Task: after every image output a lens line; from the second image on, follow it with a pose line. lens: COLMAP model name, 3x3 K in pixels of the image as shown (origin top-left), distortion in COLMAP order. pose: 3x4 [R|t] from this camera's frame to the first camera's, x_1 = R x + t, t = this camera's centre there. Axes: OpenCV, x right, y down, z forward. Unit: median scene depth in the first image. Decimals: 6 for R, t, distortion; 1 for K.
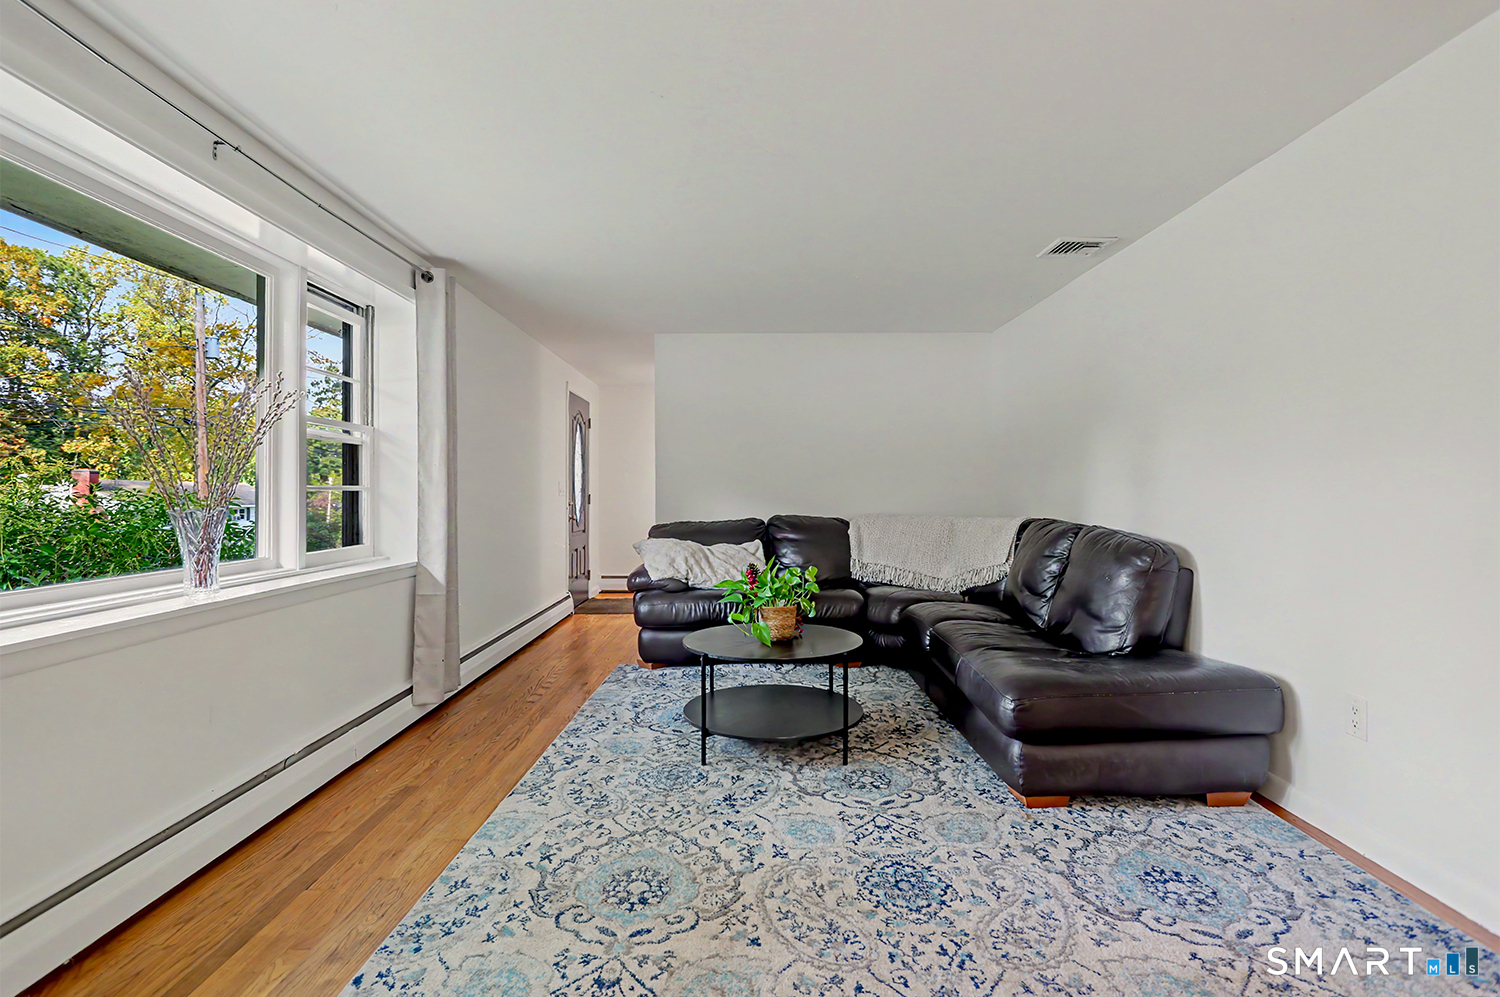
lens RADIAL K [[729.2, 0, 750.8], [0, 729.2, 487.0], [0, 0, 1]] dist [-0.012211, 0.004880]
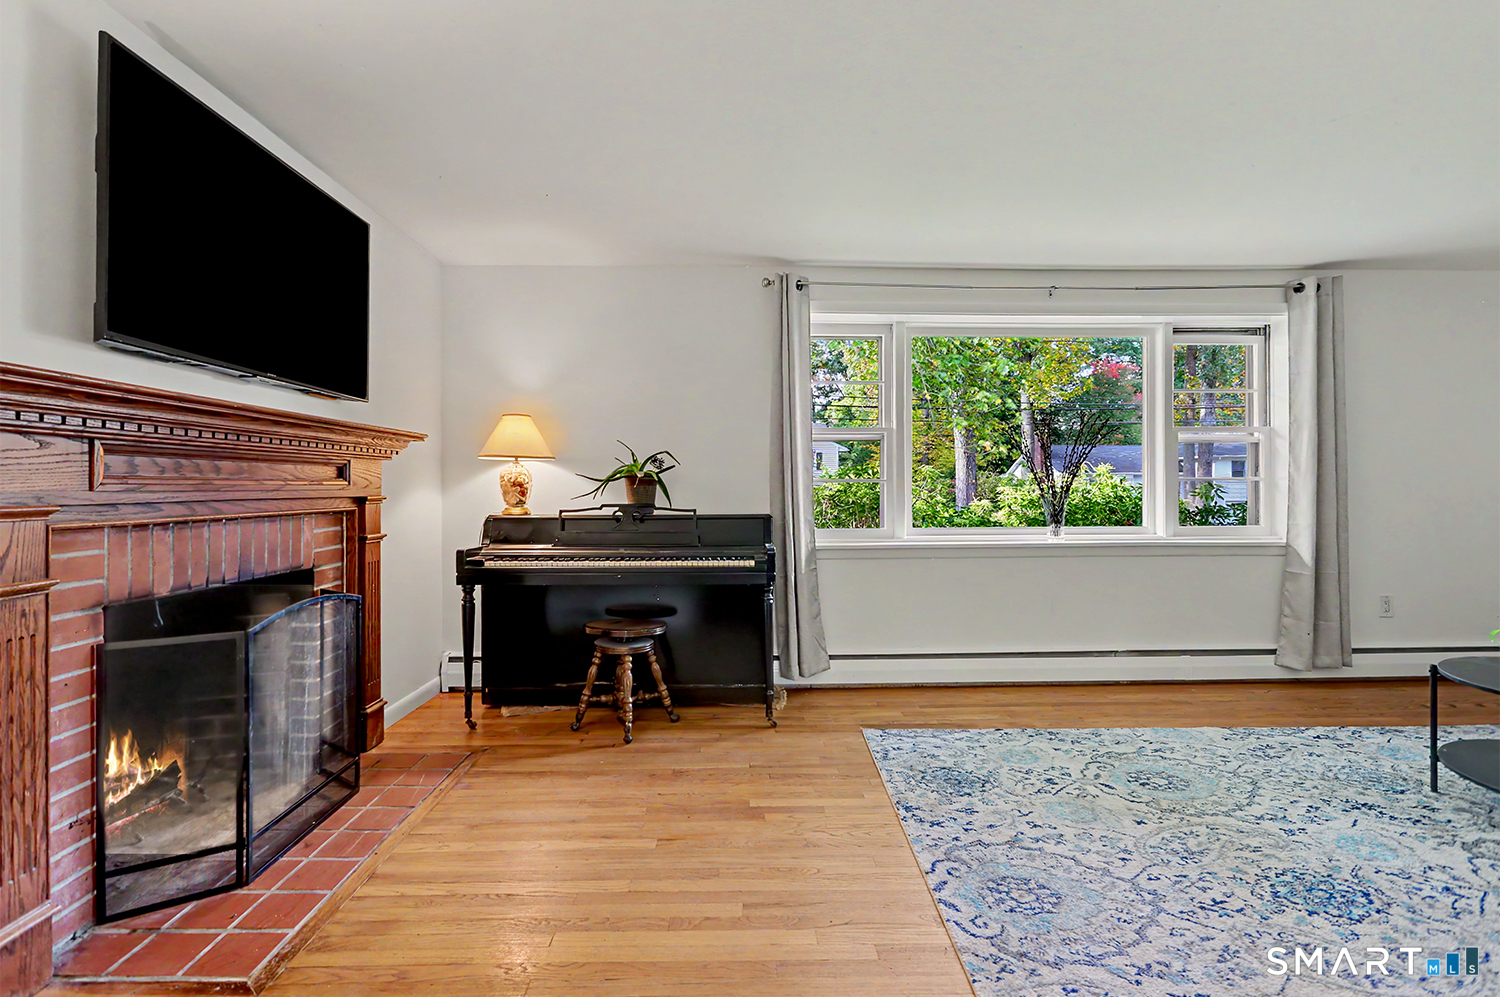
lens RADIAL K [[729.2, 0, 752.4], [0, 729.2, 487.1], [0, 0, 1]] dist [-0.012211, 0.004880]
pose [[0.008698, 0.001088, -0.999962, 0.995462], [0.012786, 0.999918, 0.001199, 0.005106], [0.999880, -0.012795, 0.008683, 0.220998]]
